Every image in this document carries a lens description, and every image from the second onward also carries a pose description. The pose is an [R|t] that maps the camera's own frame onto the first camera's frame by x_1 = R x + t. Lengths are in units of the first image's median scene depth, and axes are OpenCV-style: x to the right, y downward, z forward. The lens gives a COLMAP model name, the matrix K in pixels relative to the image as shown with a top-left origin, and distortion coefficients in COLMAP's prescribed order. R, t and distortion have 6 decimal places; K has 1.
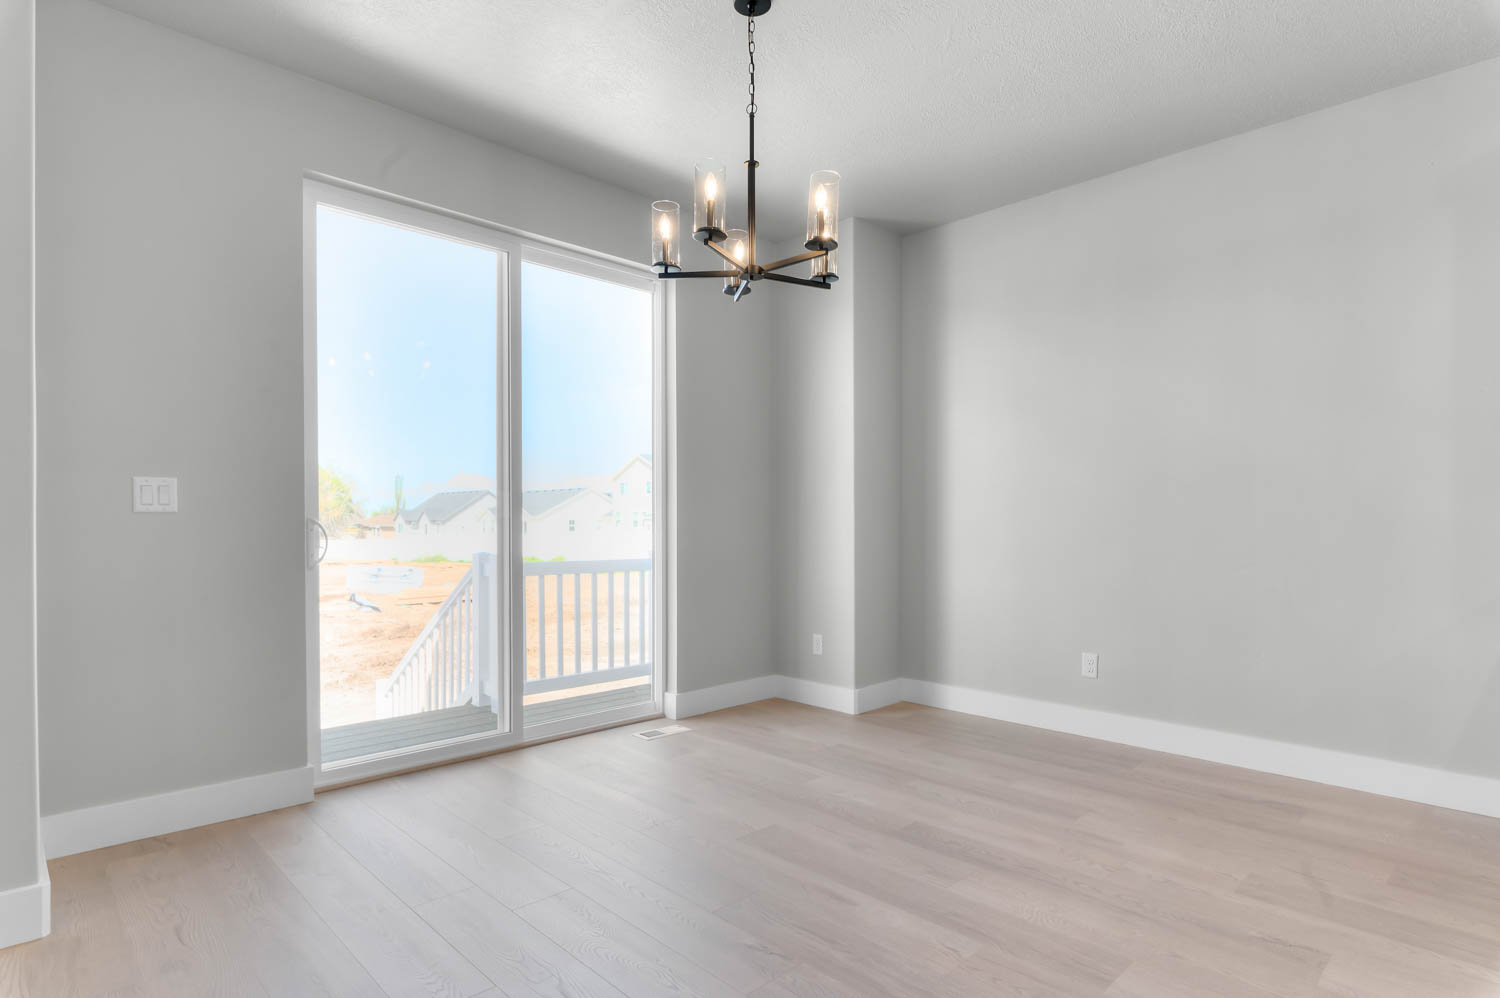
lens RADIAL K [[784.5, 0, 769.2], [0, 784.5, 522.7], [0, 0, 1]] dist [0.021956, -0.000135]
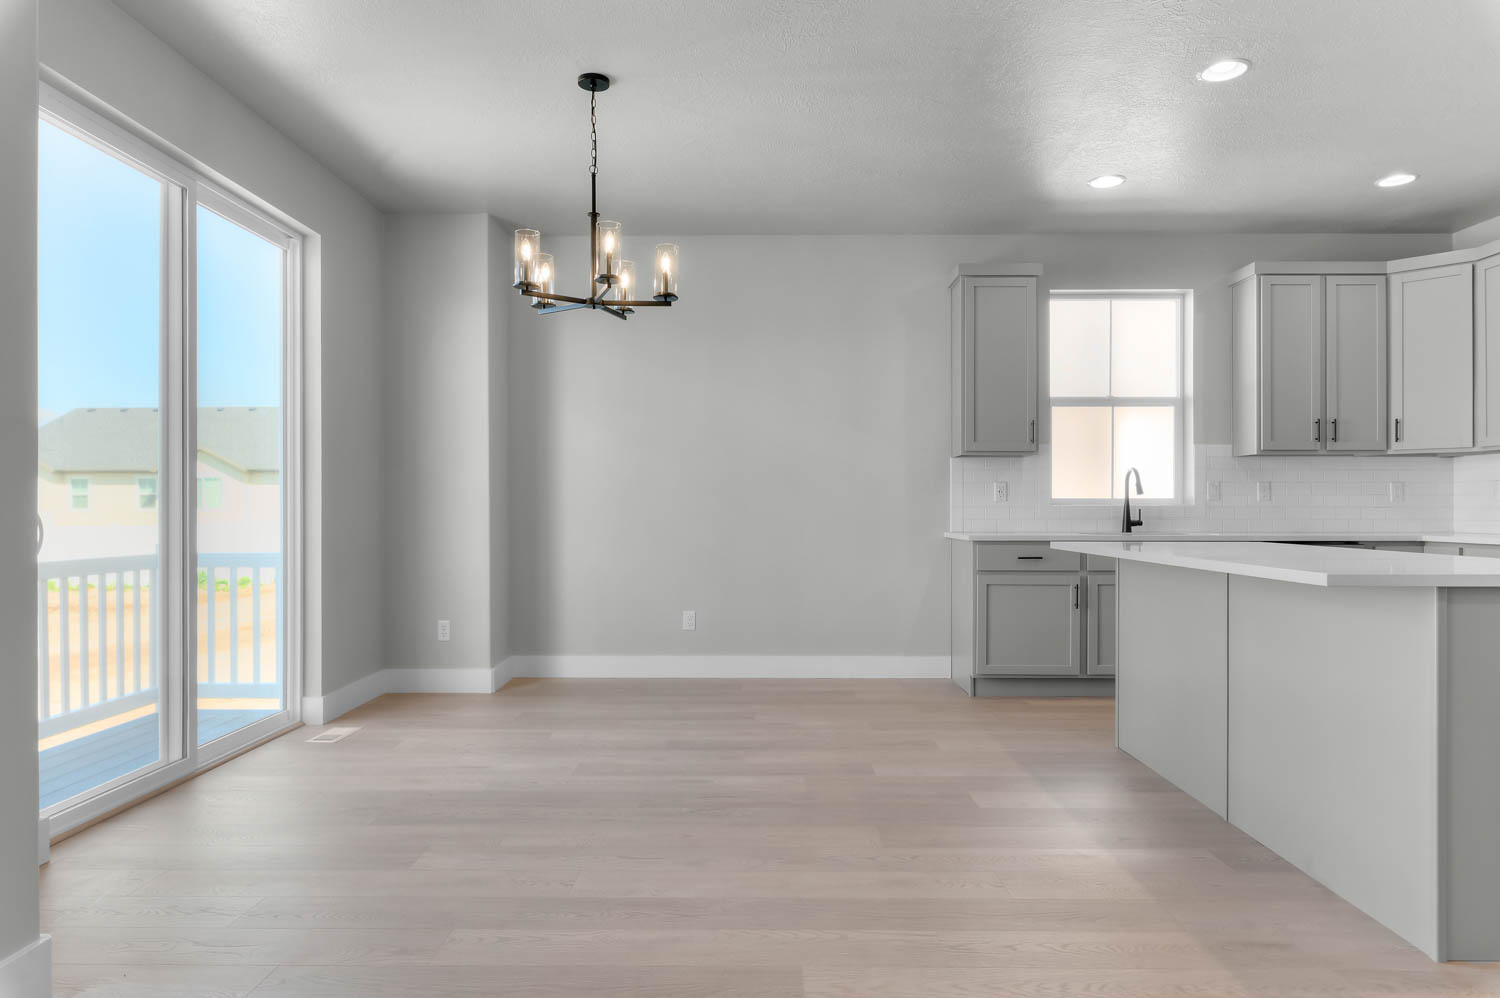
lens RADIAL K [[937.3, 0, 750.1], [0, 937.3, 509.9], [0, 0, 1]] dist [0.001902, -0.010828]
pose [[0.715147, -0.005495, 0.698952, -0.507365], [-0.000929, 0.999961, 0.008813, -0.007598], [-0.698973, -0.006952, 0.715114, -0.119866]]
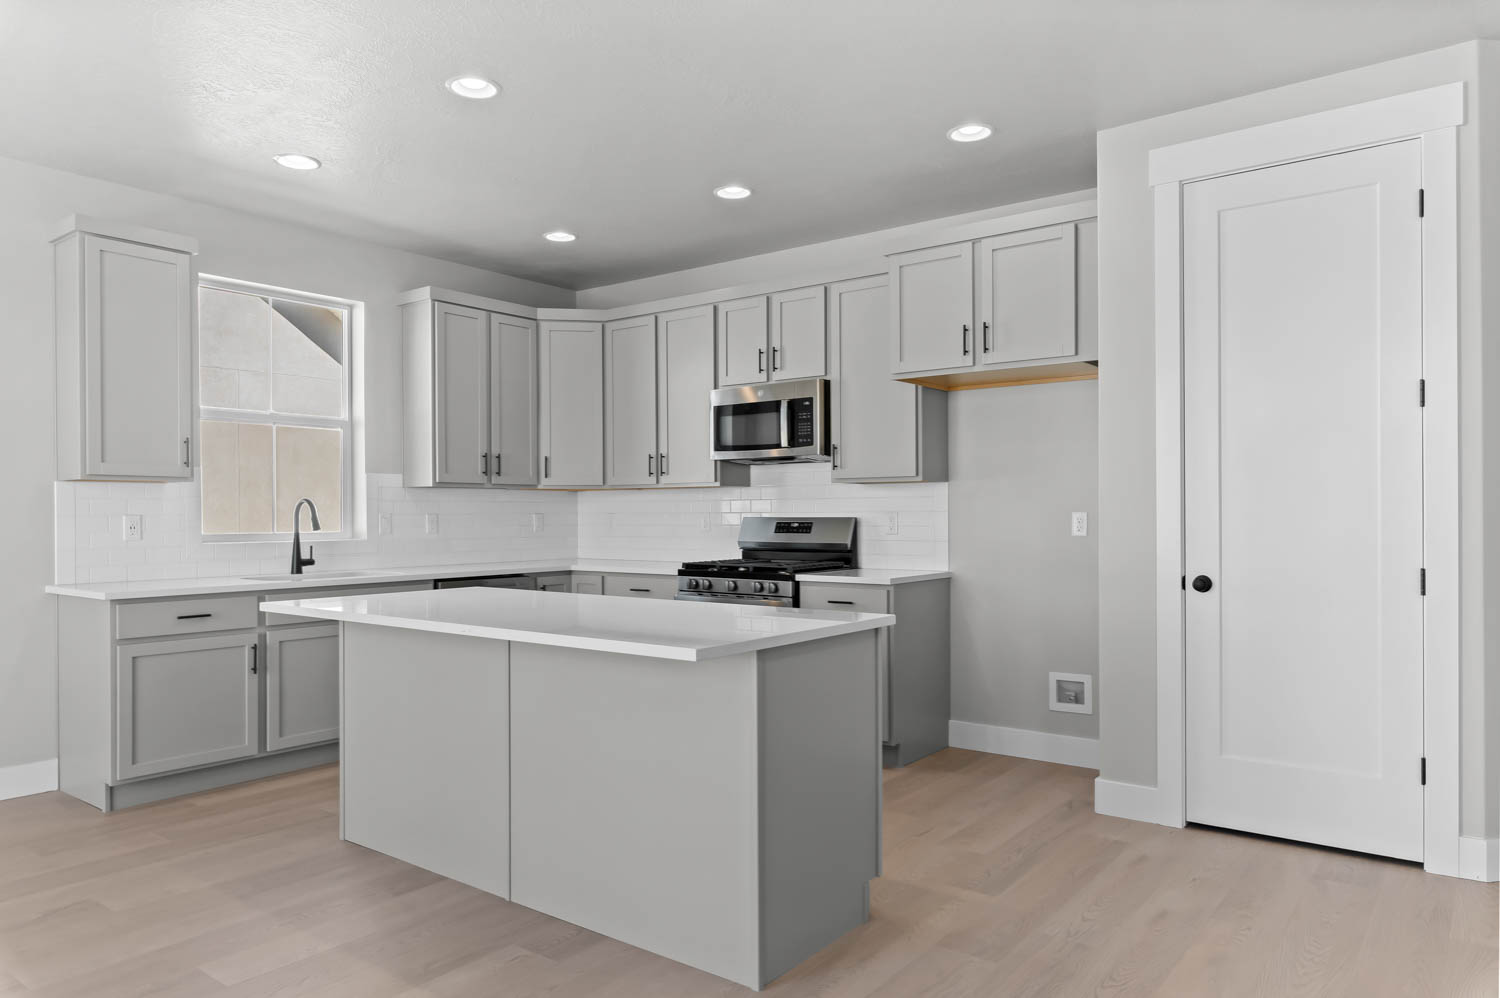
lens RADIAL K [[989.4, 0, 753.9], [0, 989.4, 516.7], [0, 0, 1]] dist [-0.002640, 0.008566]
pose [[-0.136110, -0.009120, 0.990652, -0.464517], [-0.003564, 0.999956, 0.008715, -0.045725], [-0.990687, -0.002345, -0.136136, 0.068348]]
